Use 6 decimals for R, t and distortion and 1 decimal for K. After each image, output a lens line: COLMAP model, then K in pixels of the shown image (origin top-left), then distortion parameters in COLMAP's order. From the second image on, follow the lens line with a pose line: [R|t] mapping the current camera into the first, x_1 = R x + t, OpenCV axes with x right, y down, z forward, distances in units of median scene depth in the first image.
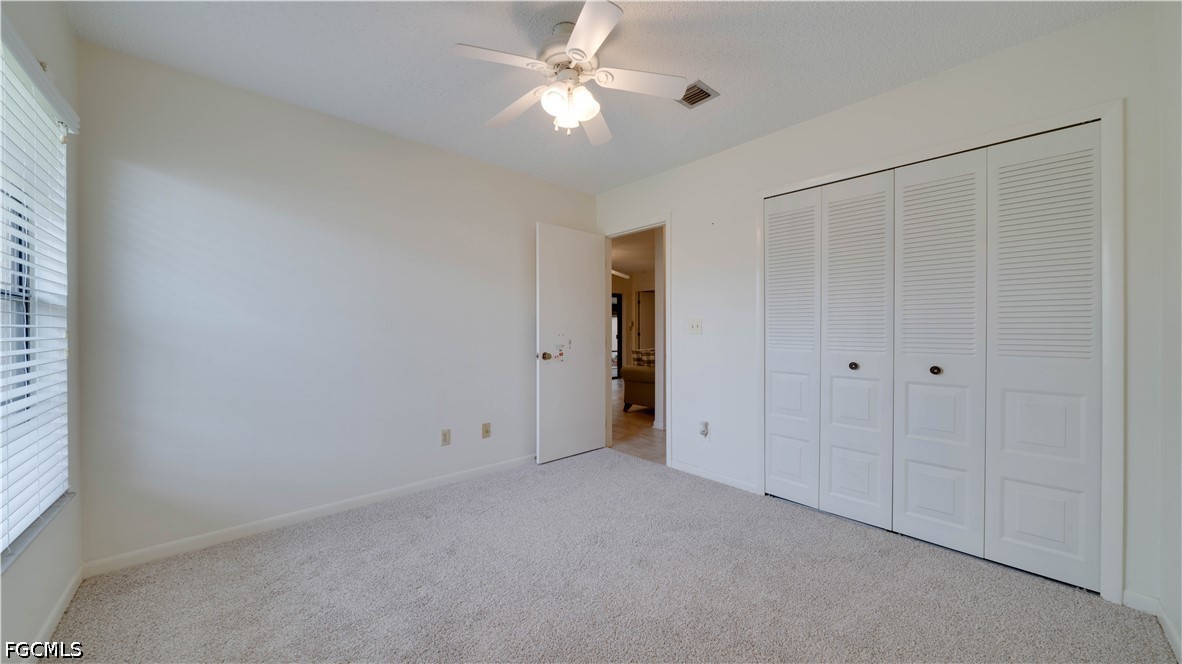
lens RADIAL K [[409.2, 0, 590.8], [0, 409.2, 330.9], [0, 0, 1]] dist [-0.008508, 0.000003]
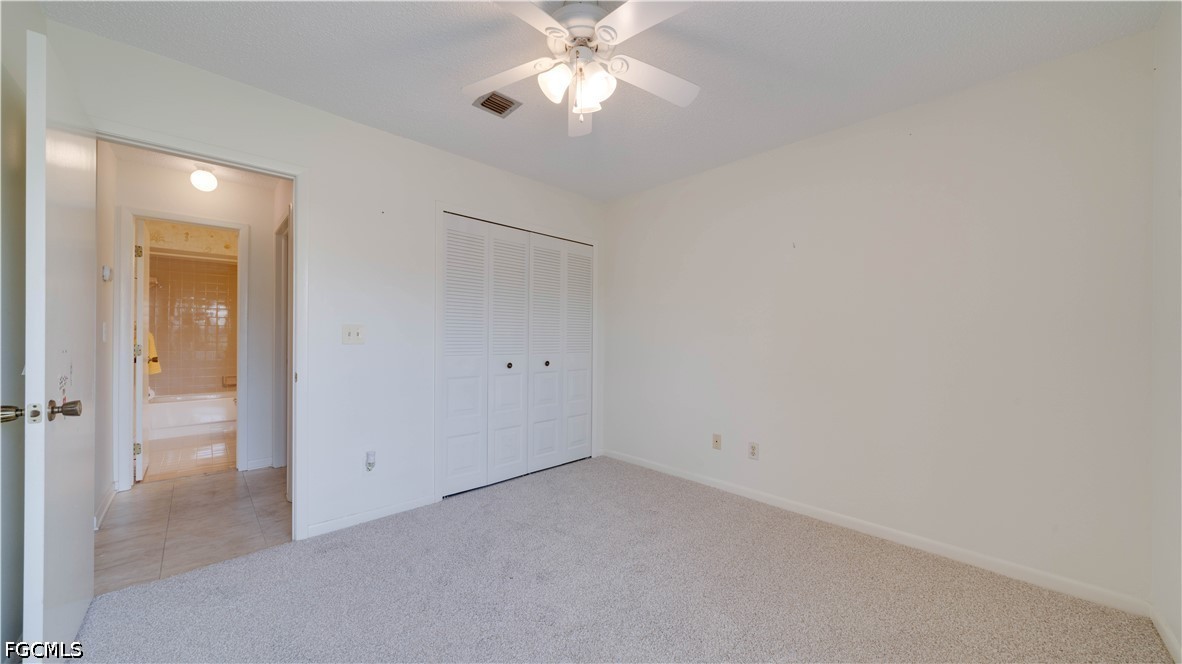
lens RADIAL K [[409.2, 0, 591.3], [0, 409.2, 336.9], [0, 0, 1]] dist [-0.008508, 0.000003]
pose [[-0.040753, 0.004878, 0.999157, -0.643298], [0.001182, 0.999988, -0.004834, -0.001650], [-0.999169, 0.000984, -0.040758, 0.696038]]
